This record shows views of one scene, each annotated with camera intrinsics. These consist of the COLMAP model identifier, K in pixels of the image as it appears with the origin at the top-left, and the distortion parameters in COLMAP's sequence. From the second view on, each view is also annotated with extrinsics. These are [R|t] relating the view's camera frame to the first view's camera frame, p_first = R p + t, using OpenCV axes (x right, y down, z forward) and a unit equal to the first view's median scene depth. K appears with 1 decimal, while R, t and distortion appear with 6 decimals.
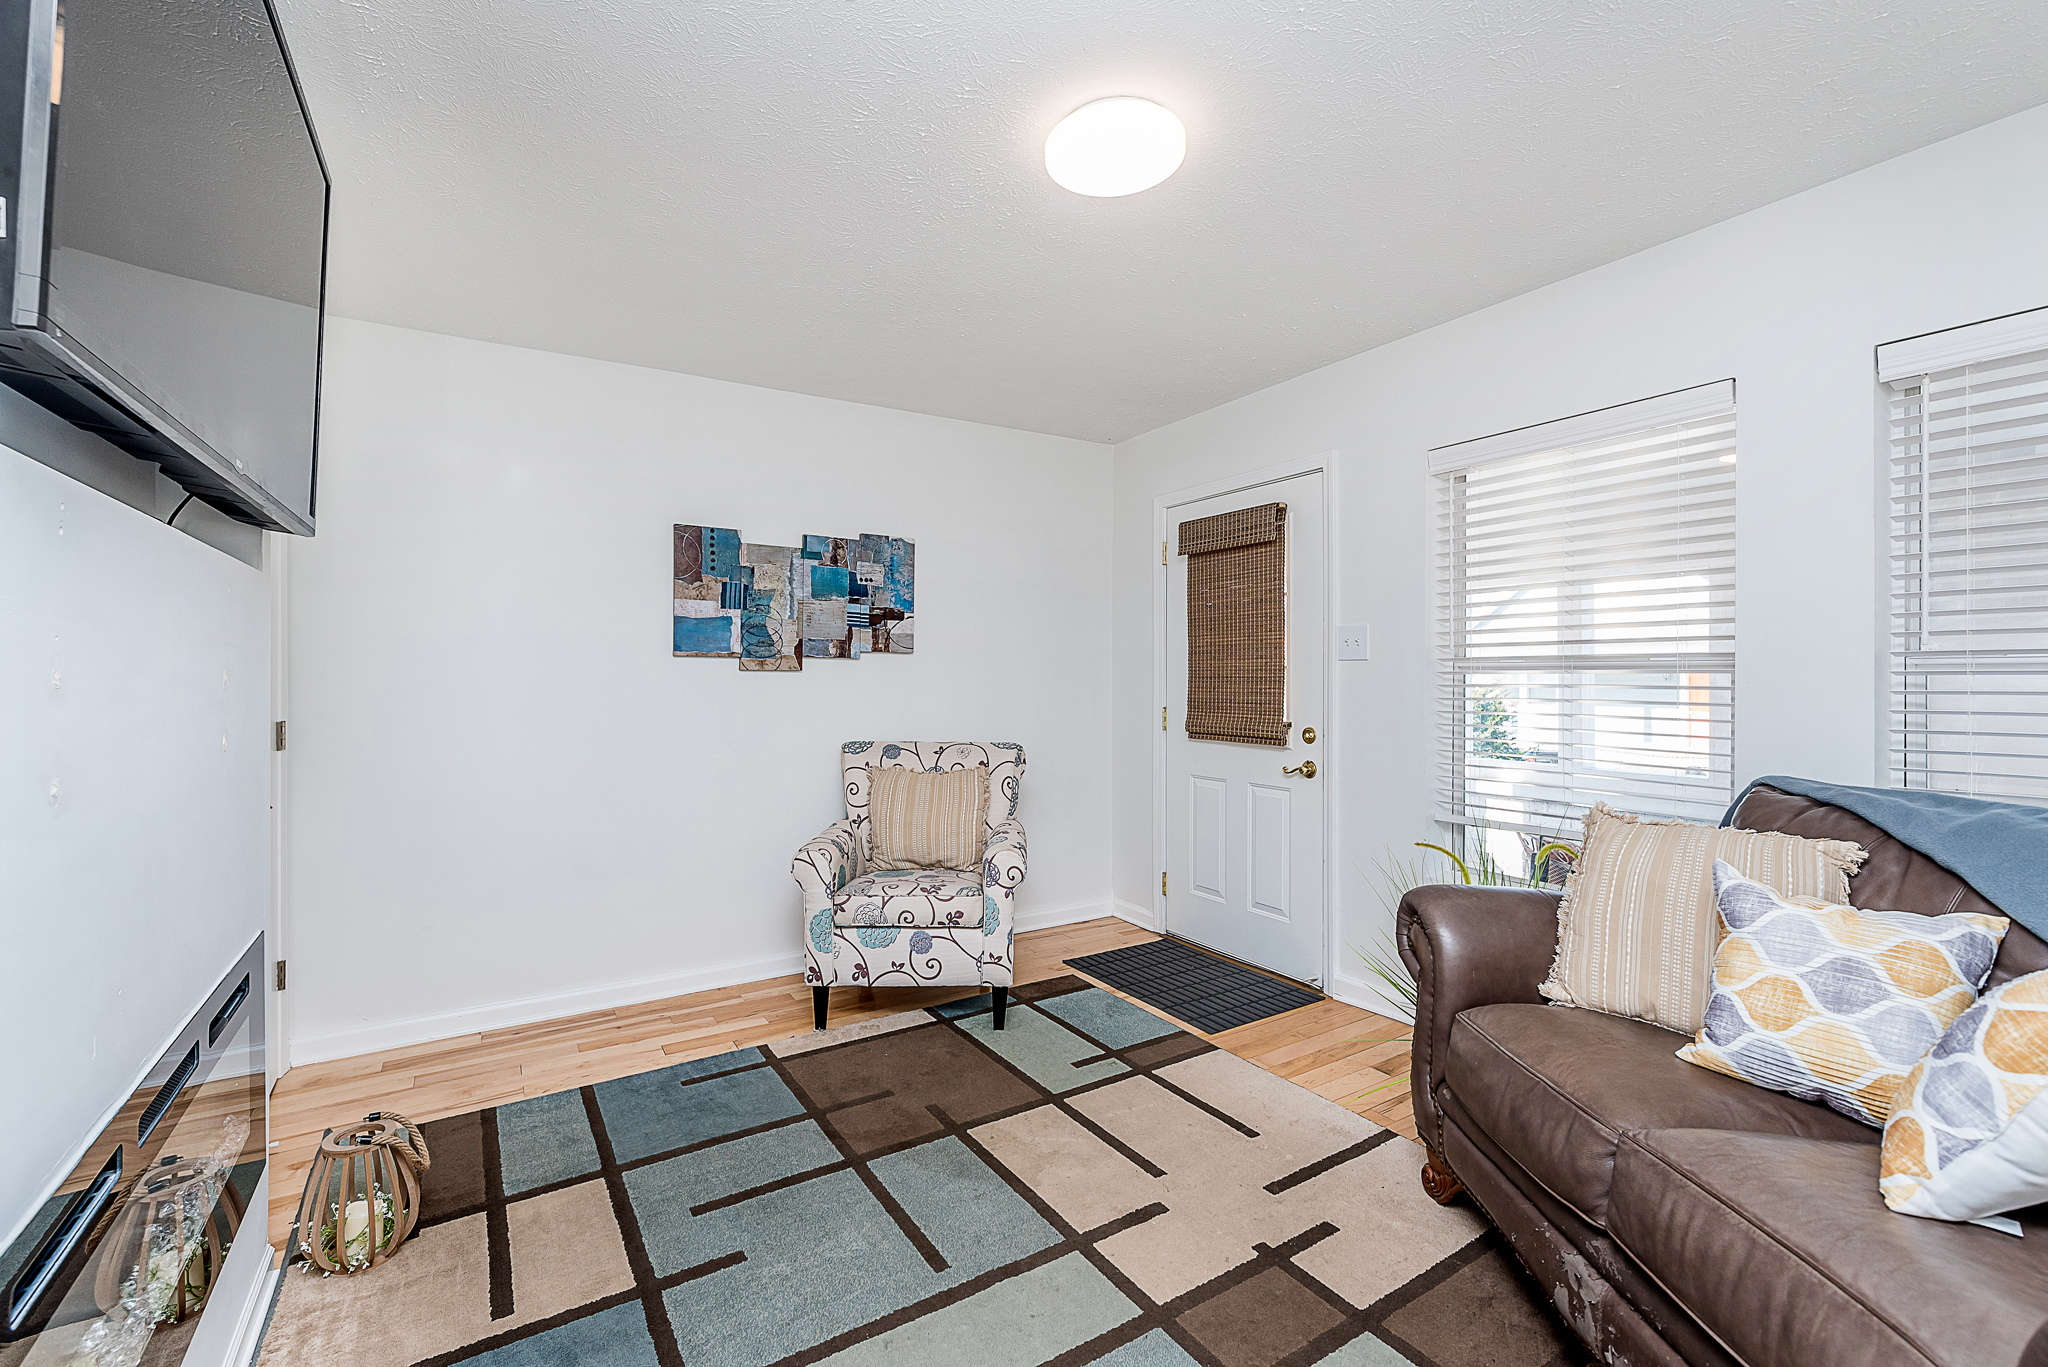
lens RADIAL K [[890.6, 0, 986.0], [0, 890.6, 683.3], [0, 0, 1]] dist [0.001322, 0.000237]
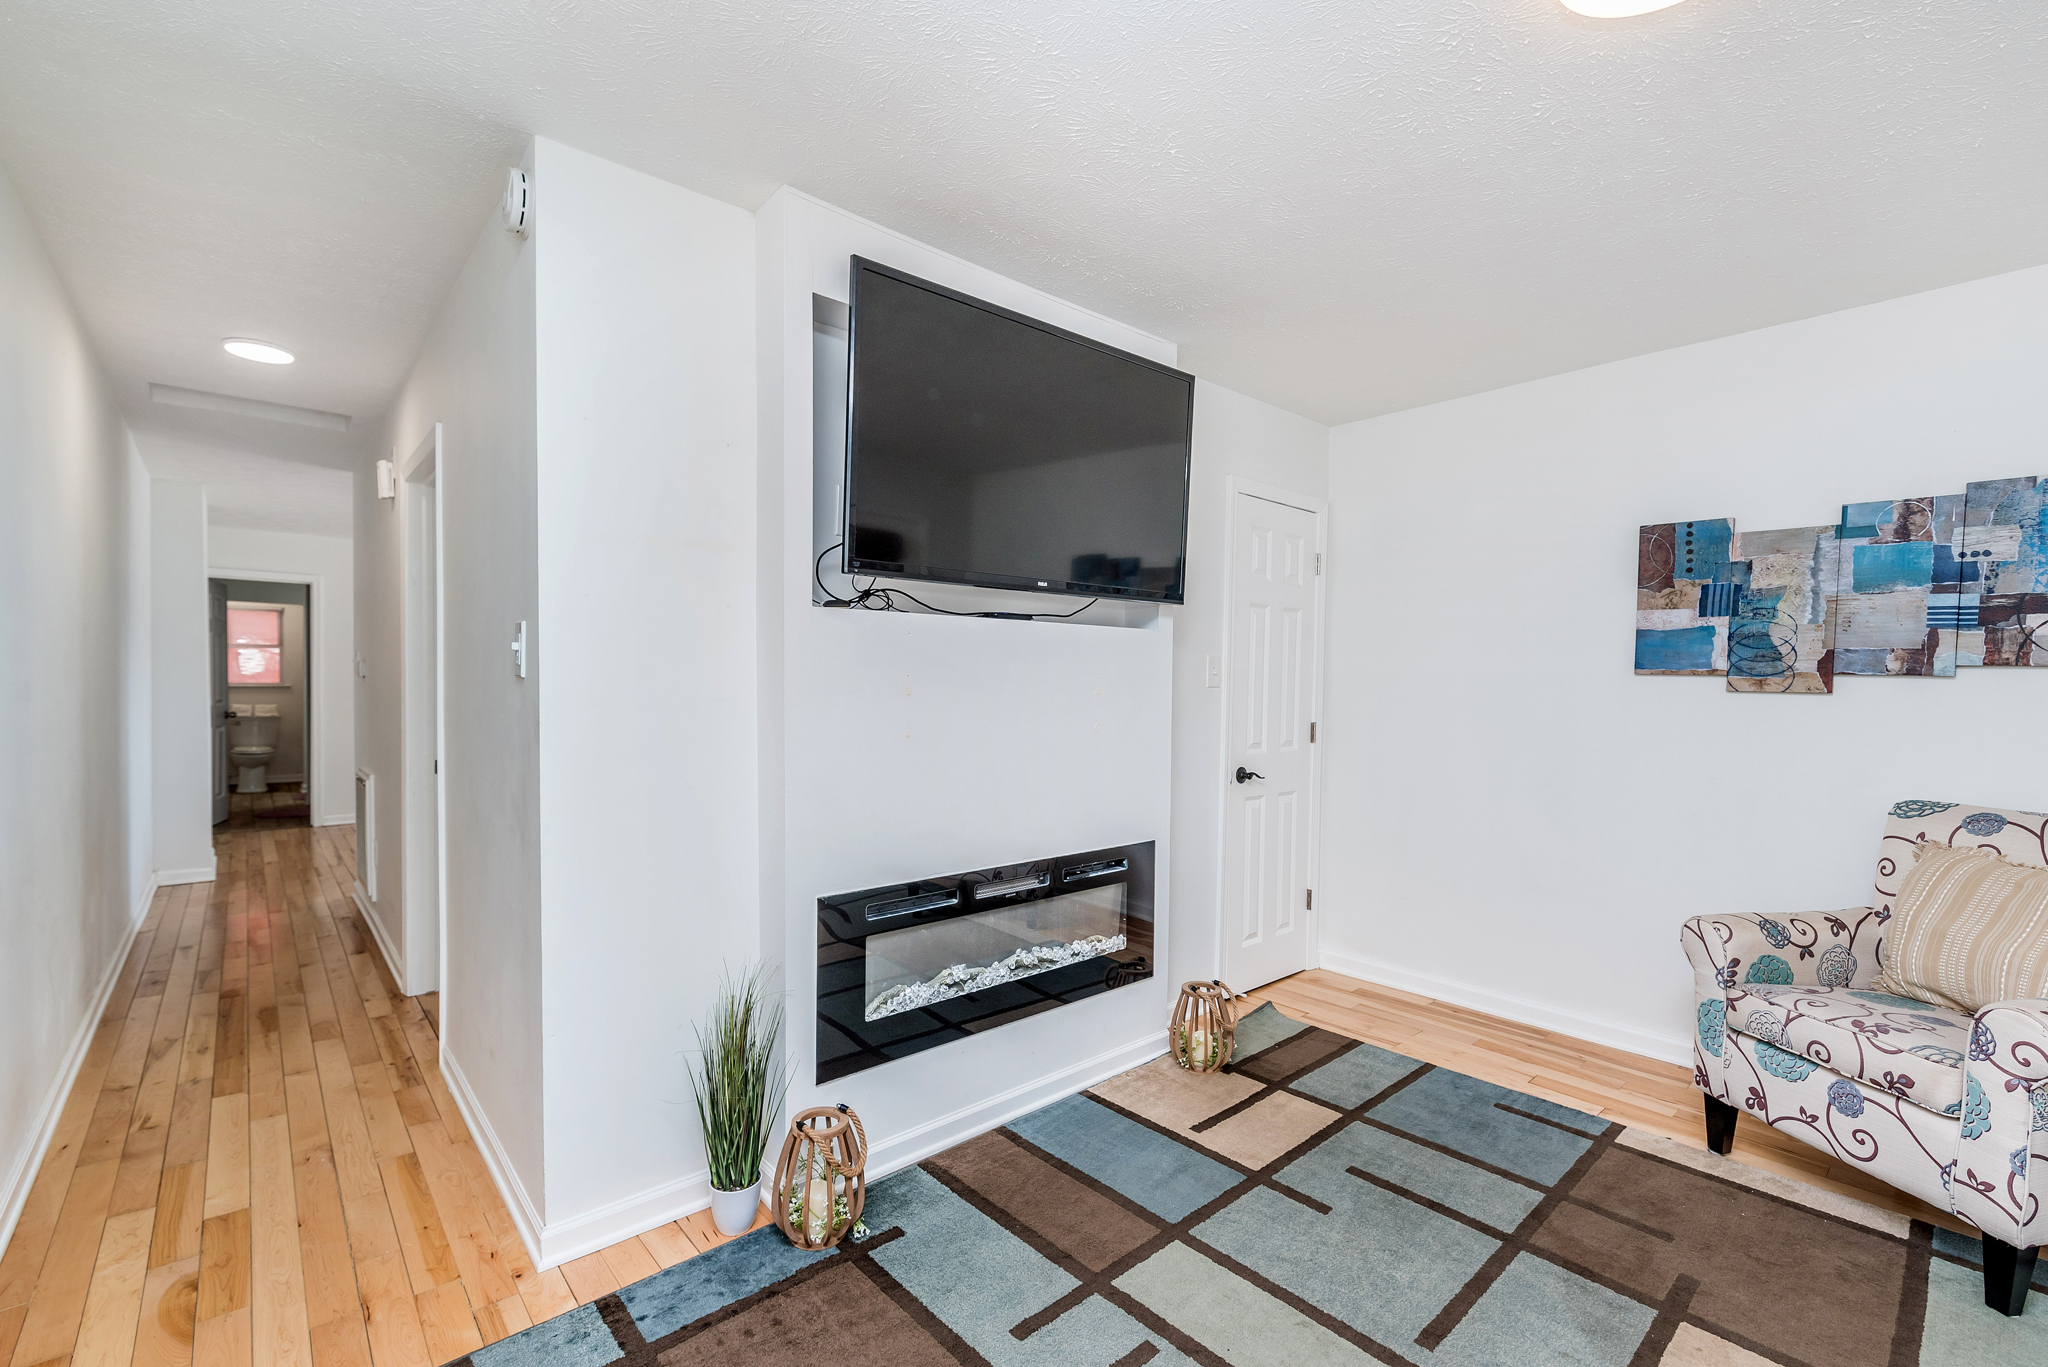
lens RADIAL K [[884.4, 0, 1010.9], [0, 884.4, 702.9], [0, 0, 1]] dist [0.000827, 0.000096]
pose [[0.170881, 0.029126, -0.984861, 0.422330], [-0.020512, 0.999452, 0.025998, -0.012119], [0.985078, 0.015759, 0.171385, 0.228968]]
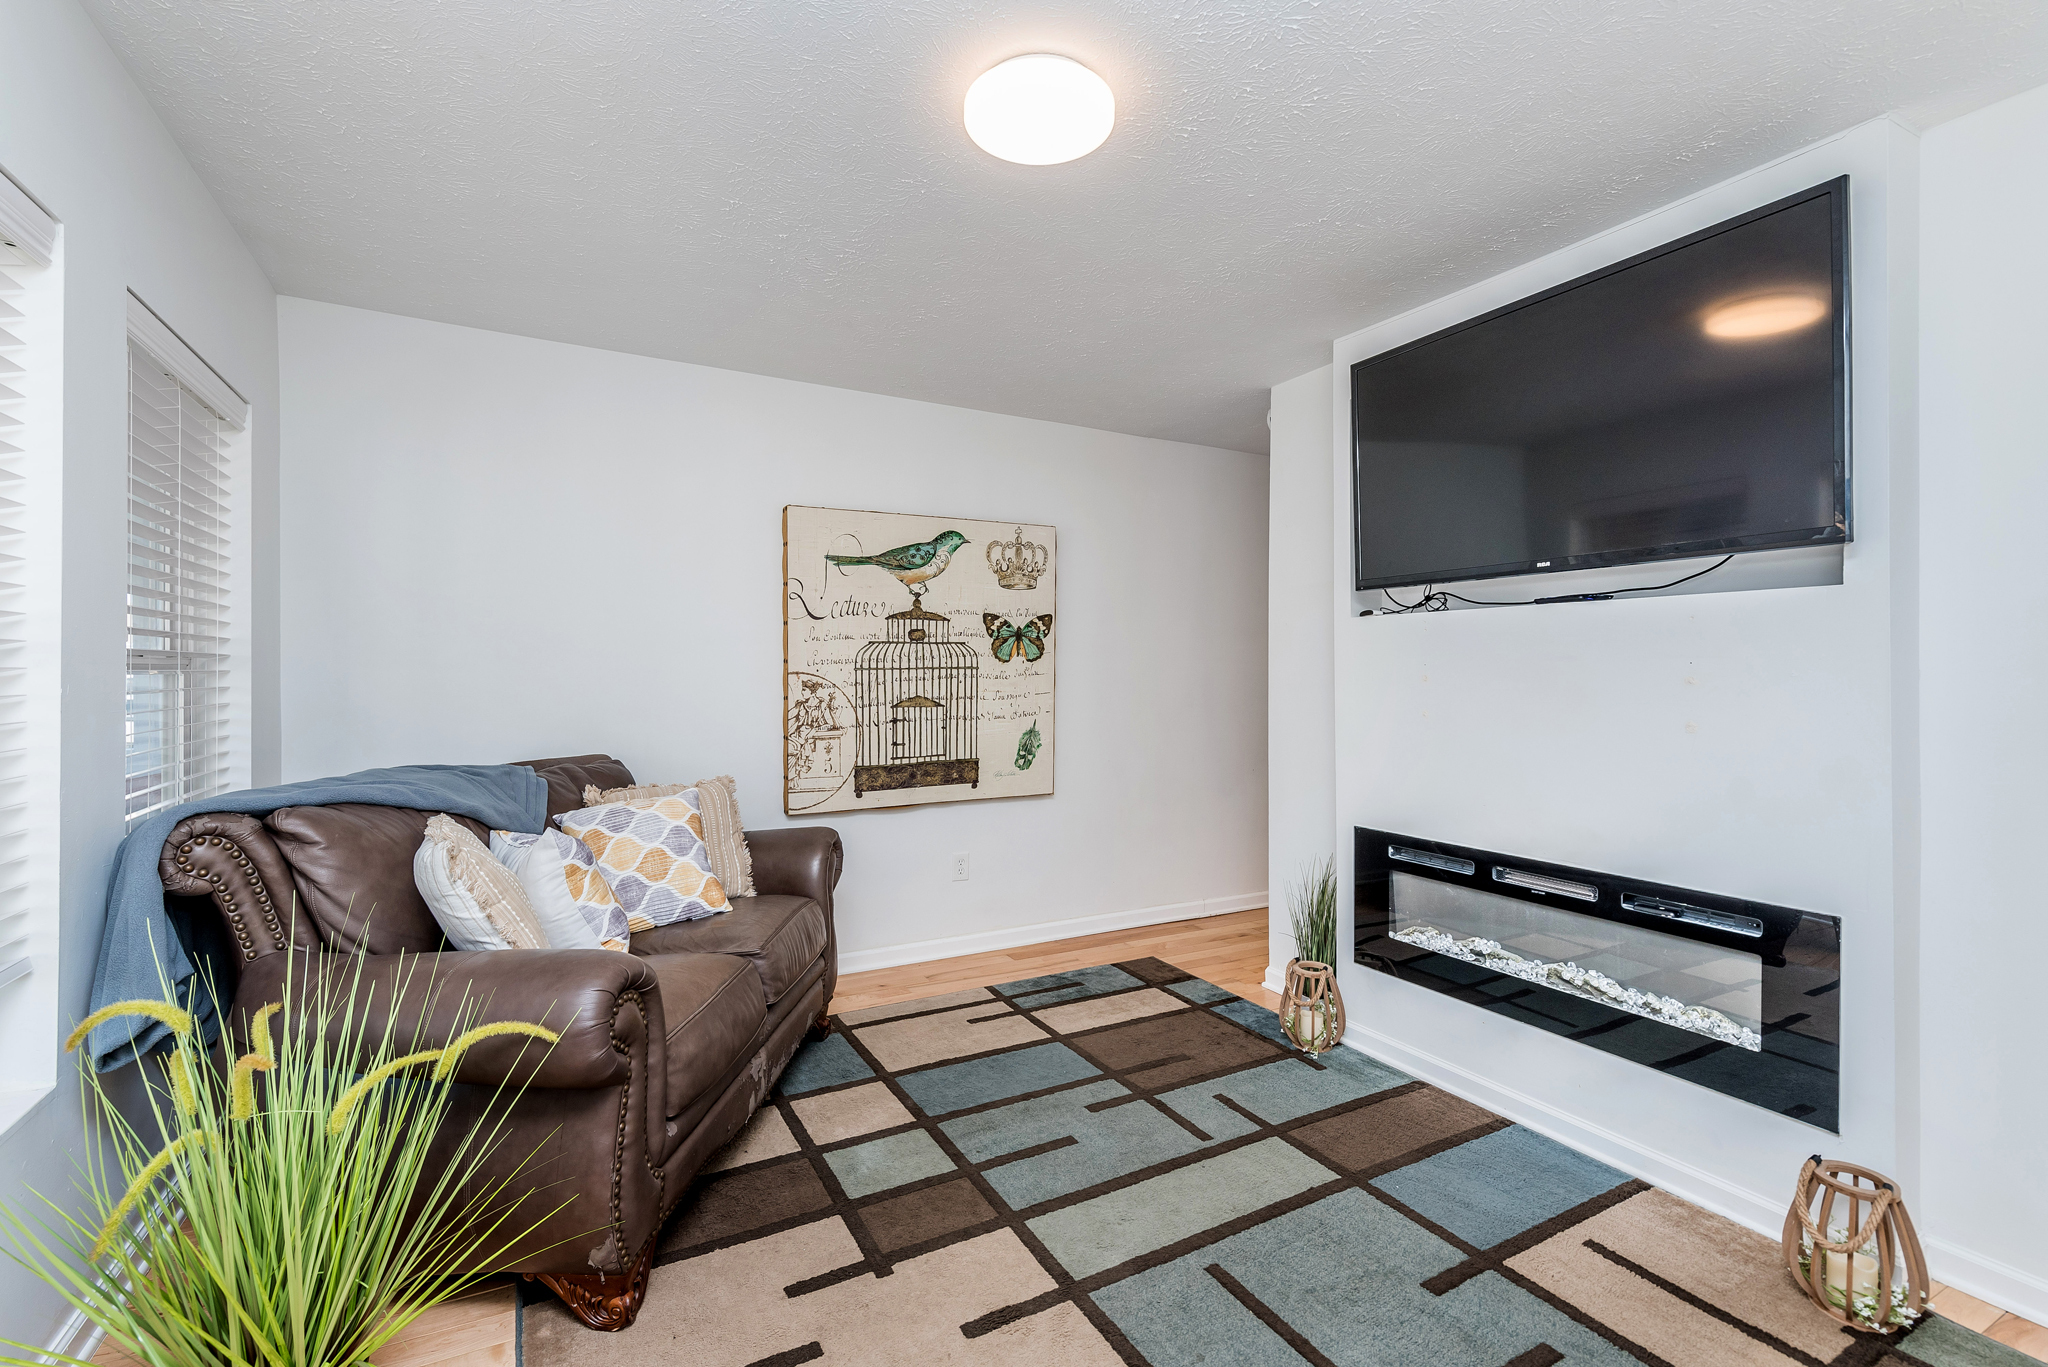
lens RADIAL K [[872.2, 0, 1024.0], [0, 872.2, 683.5], [0, 0, 1]] dist [-0.000148, -0.000024]
pose [[-0.999553, -0.004963, 0.029477, 0.076215], [-0.004318, 0.999751, 0.021901, -0.012488], [-0.029578, 0.021764, -0.999326, 1.095867]]
